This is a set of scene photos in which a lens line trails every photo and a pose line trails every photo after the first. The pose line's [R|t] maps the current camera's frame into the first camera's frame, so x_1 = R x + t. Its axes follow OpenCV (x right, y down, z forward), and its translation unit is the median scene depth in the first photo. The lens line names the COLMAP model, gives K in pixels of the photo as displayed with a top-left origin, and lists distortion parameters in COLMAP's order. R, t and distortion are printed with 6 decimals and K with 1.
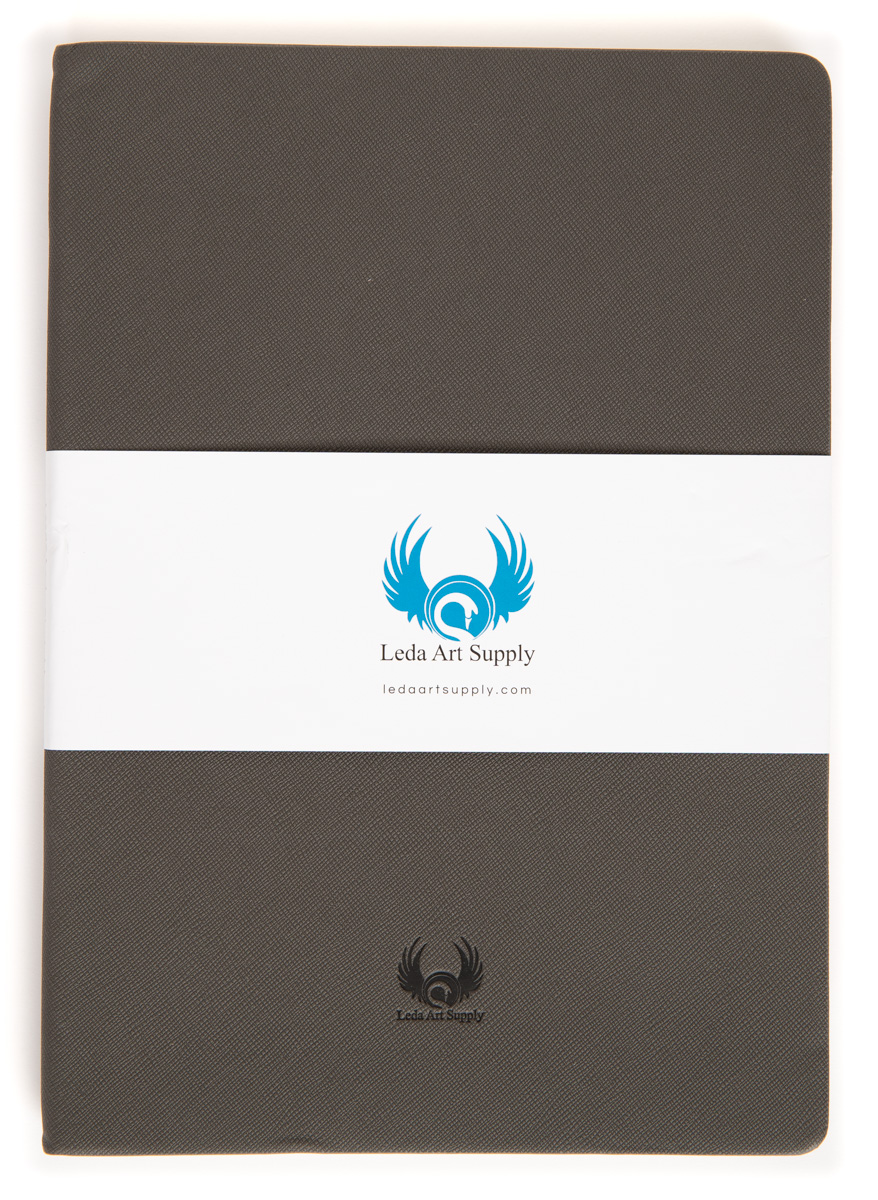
lens RADIAL K [[2128.5, 0, 436.5], [0, 2128.5, 603.5], [0, 0, 1]] dist [0.021331, 0.000000]
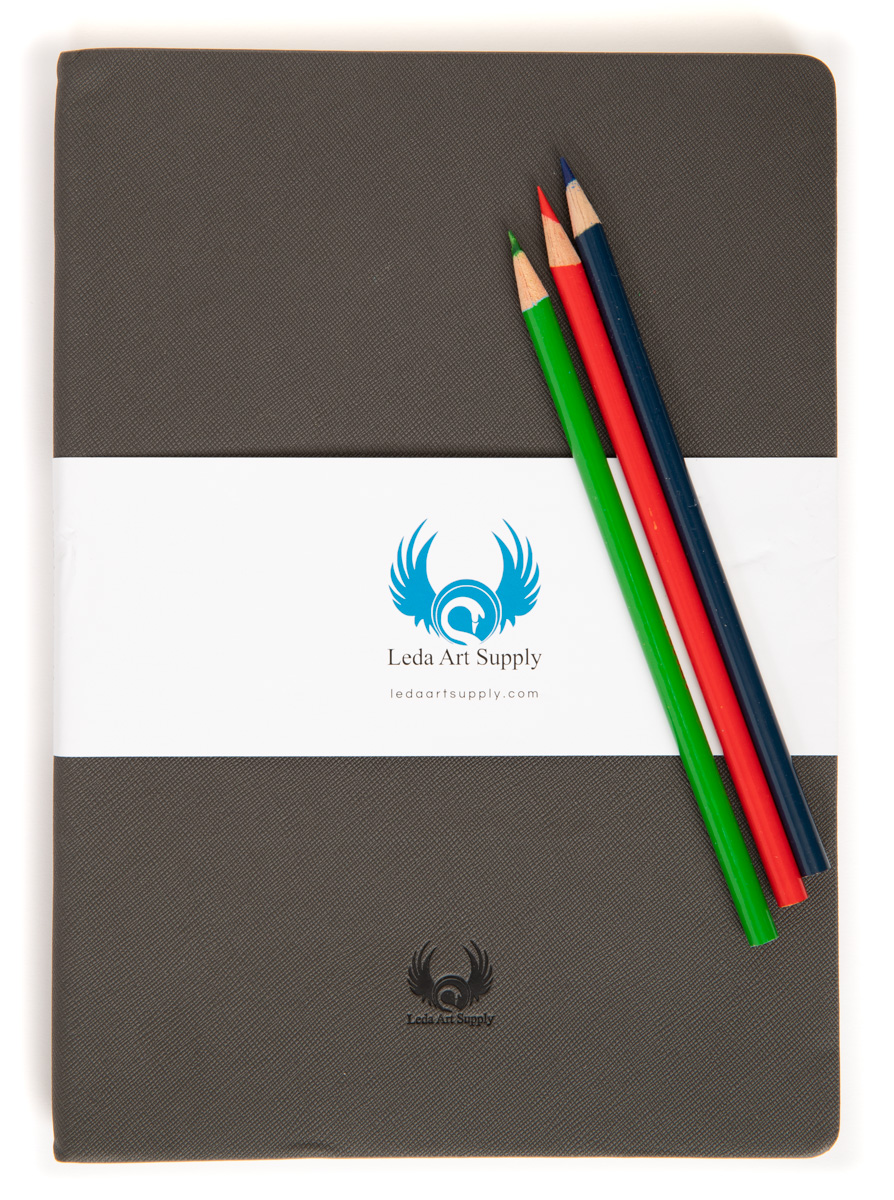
lens RADIAL K [[2357.7, 0, 448.2], [0, 2357.7, 599.0], [0, 0, 1]] dist [0.025335, 0.000000]
pose [[0.999935, -0.006580, -0.009268, 0.012223], [0.006552, 0.999974, -0.003062, -0.000800], [0.009288, 0.003001, 0.999952, -0.108882]]
